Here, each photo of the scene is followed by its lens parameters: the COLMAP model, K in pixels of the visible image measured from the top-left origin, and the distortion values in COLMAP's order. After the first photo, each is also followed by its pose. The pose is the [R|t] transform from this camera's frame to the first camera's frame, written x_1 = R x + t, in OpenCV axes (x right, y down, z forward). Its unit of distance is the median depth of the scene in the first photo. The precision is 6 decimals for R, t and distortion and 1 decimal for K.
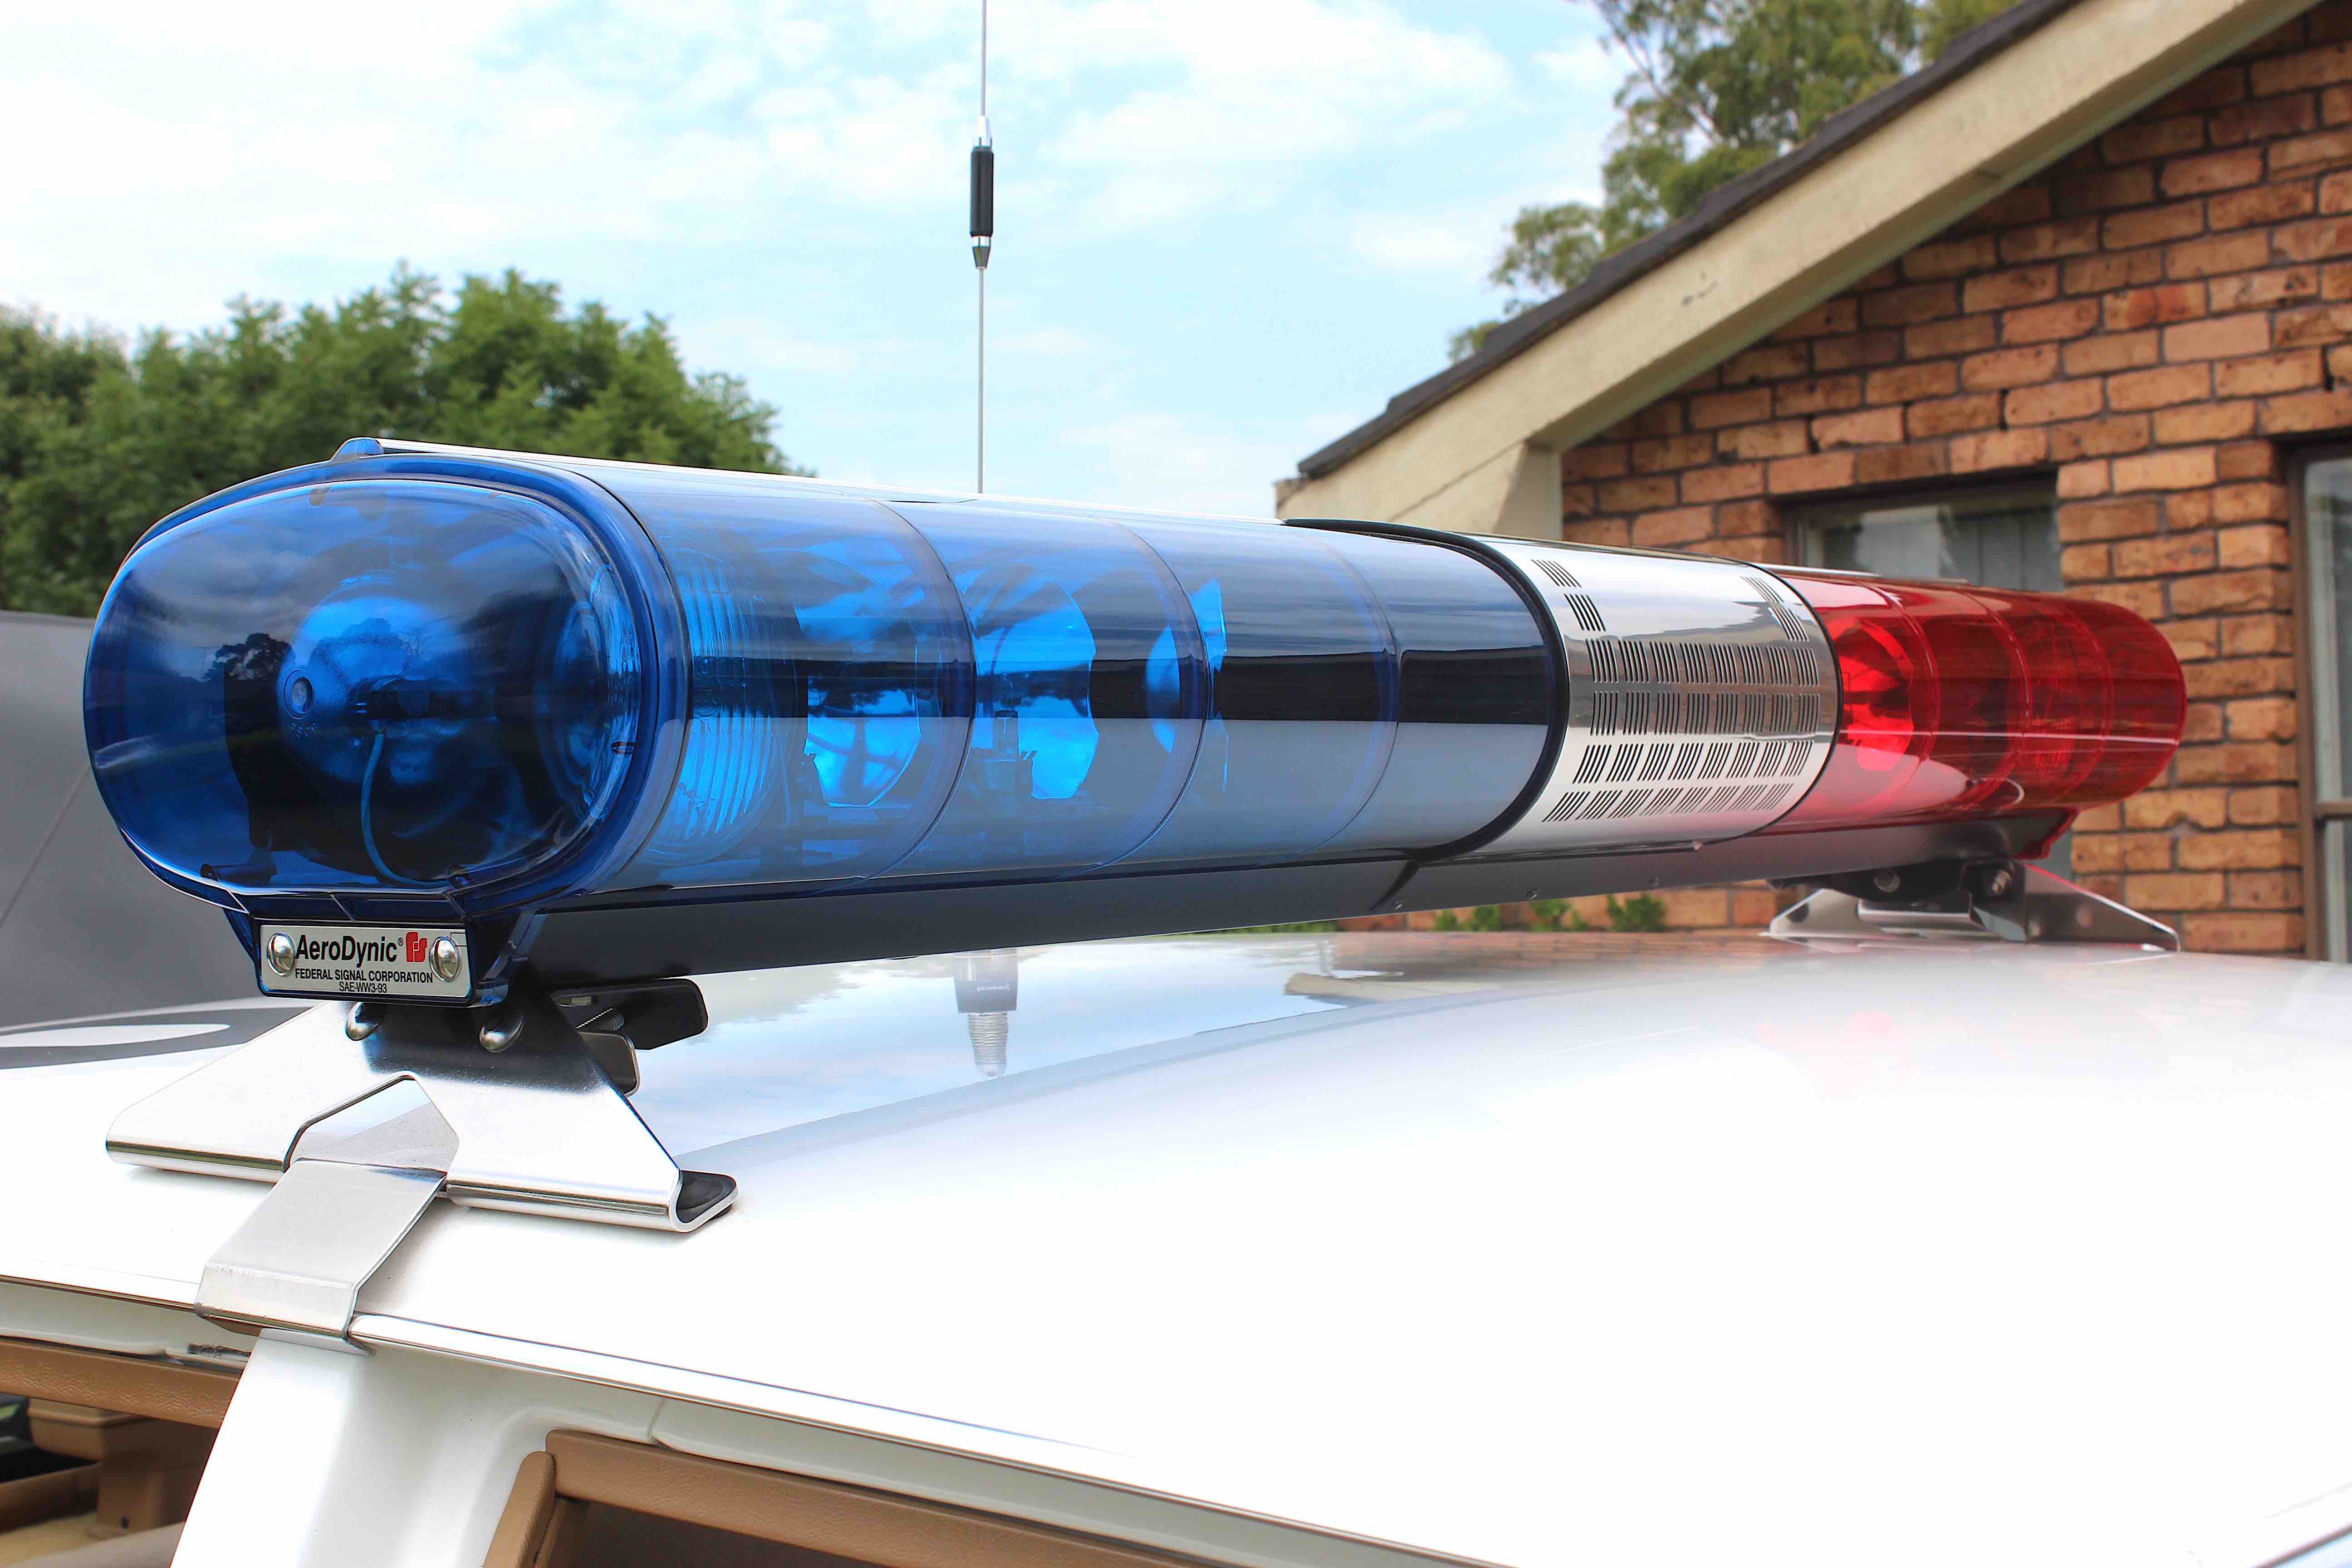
lens RADIAL K [[3139.6, 0, 1176.0], [0, 3139.6, 784.0], [0, 0, 1]] dist [-0.032294, 0.017553]
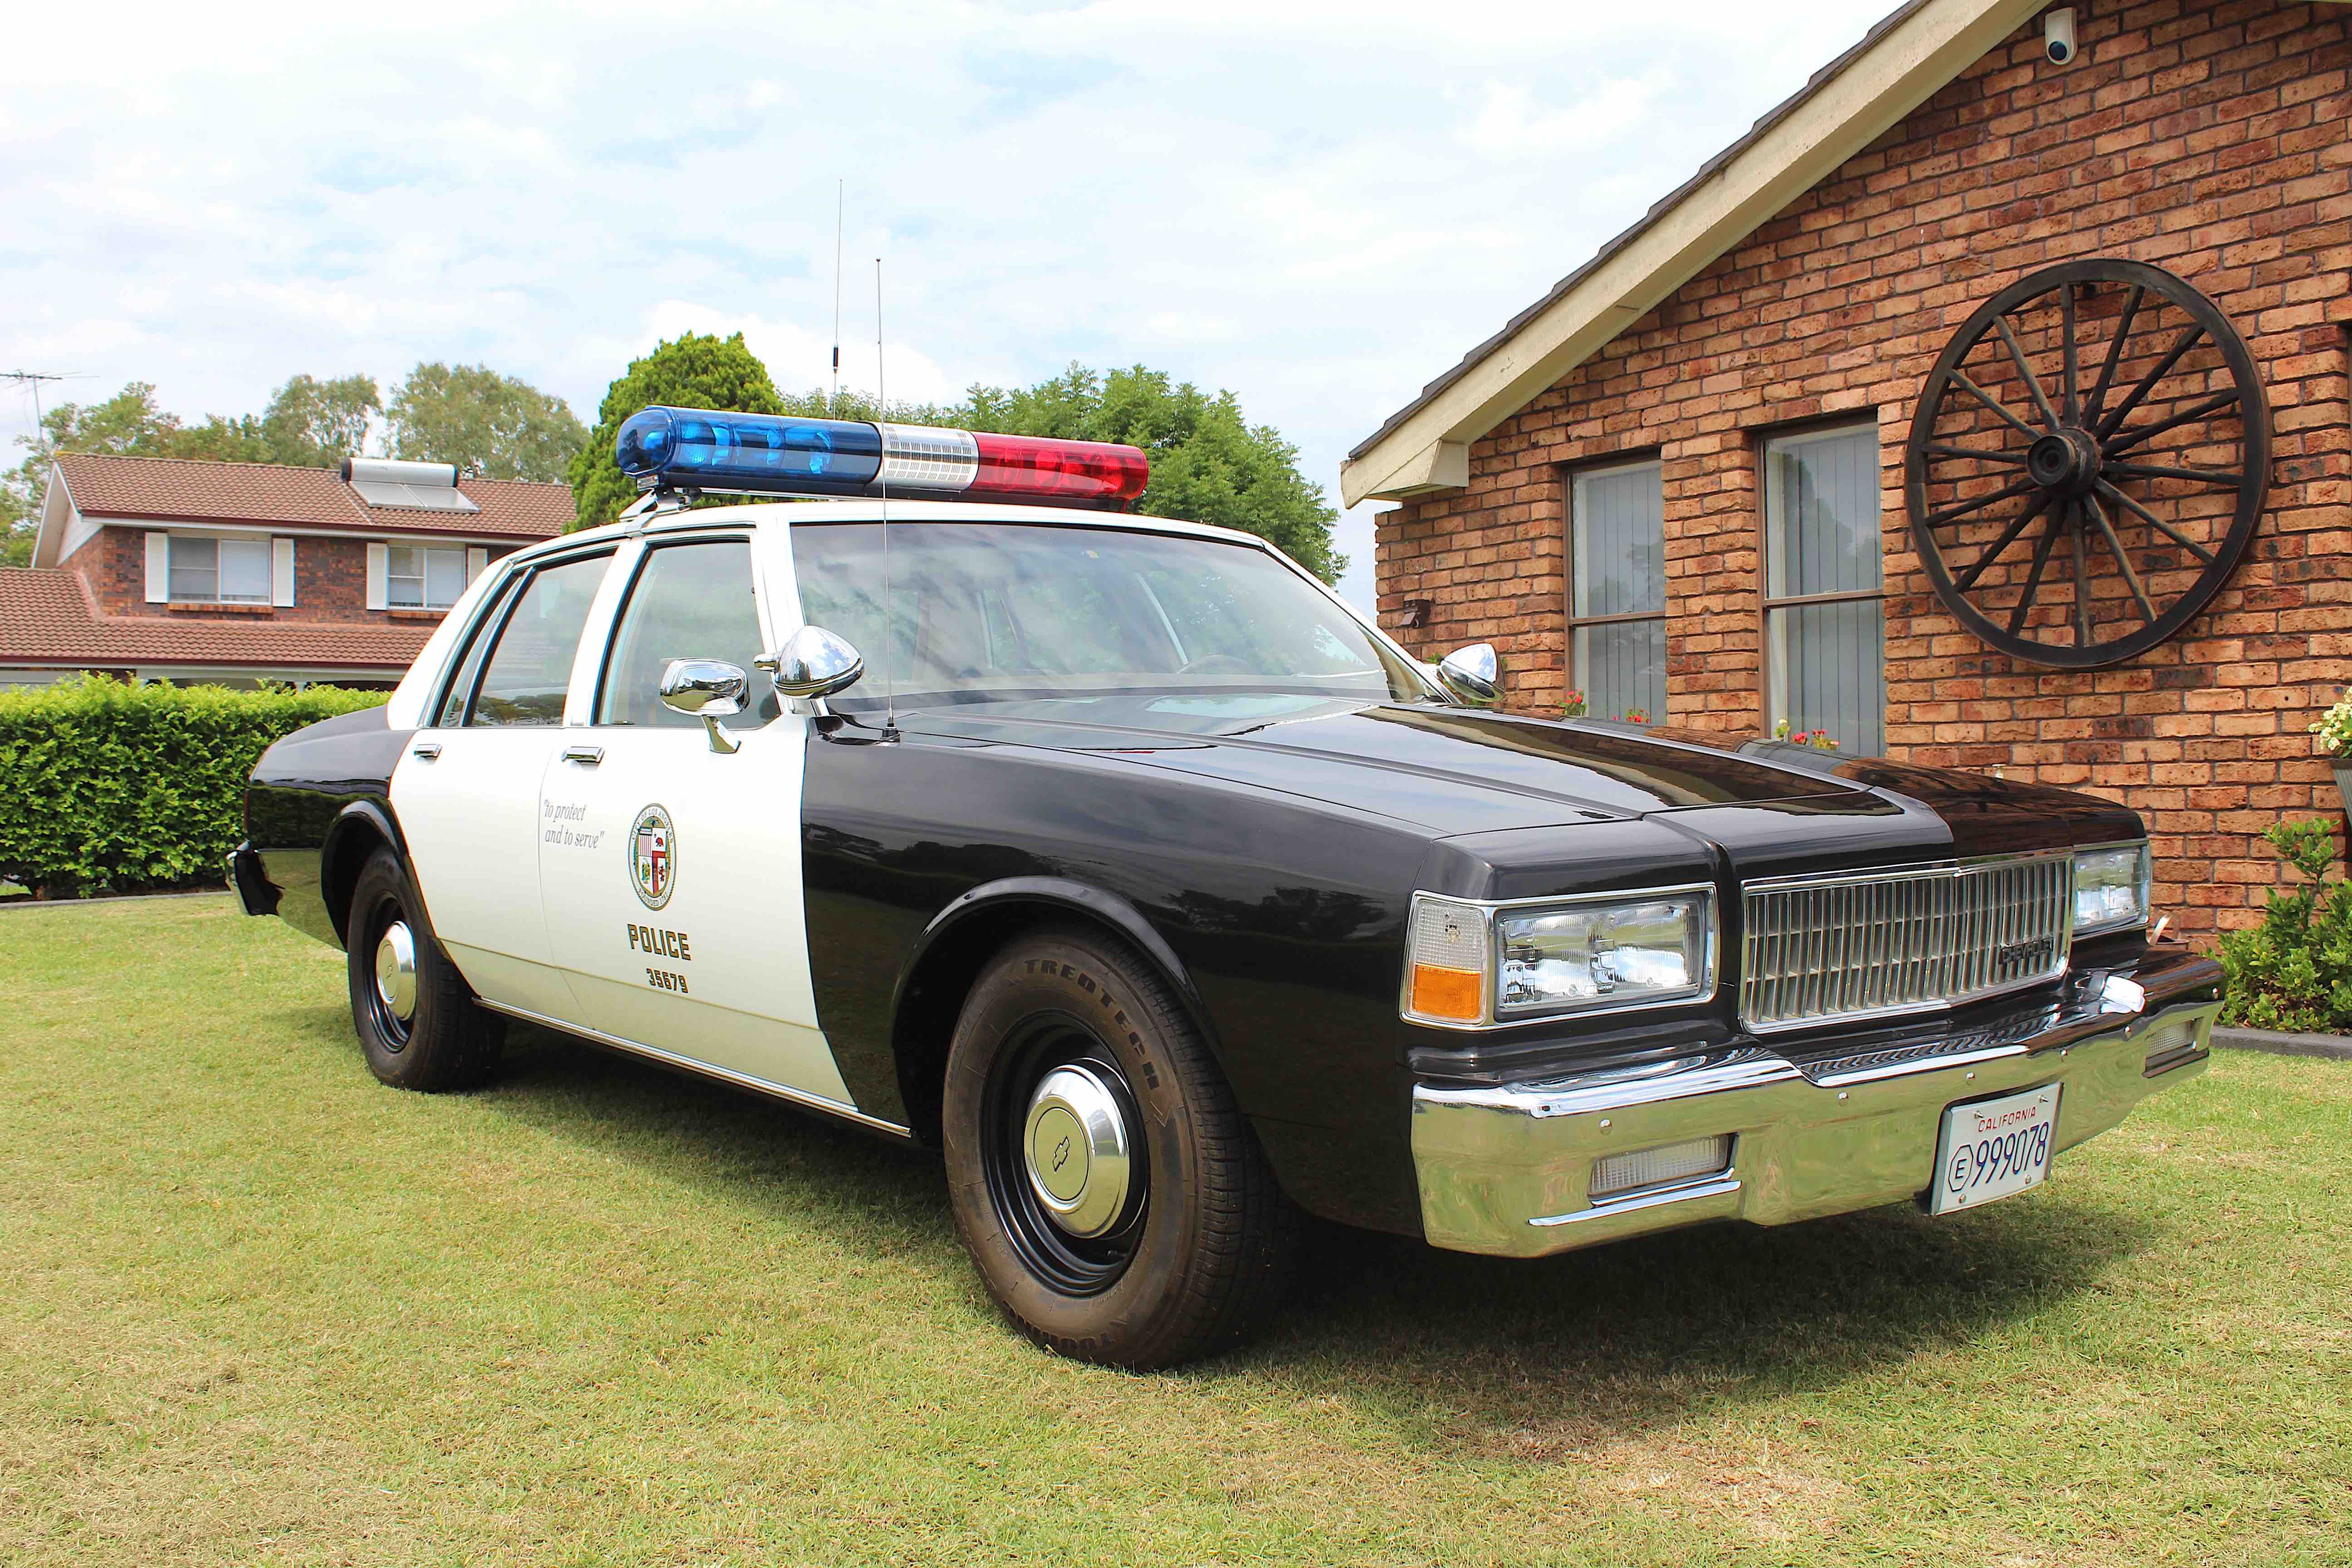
lens RADIAL K [[2166.7, 0, 1176.0], [0, 2166.7, 784.0], [0, 0, 1]] dist [-0.119951, 0.132162]
pose [[0.975657, 0.015275, -0.218768, 0.282050], [-0.008164, 0.999410, 0.033368, 0.081684], [0.219148, -0.030770, 0.975206, -0.495161]]
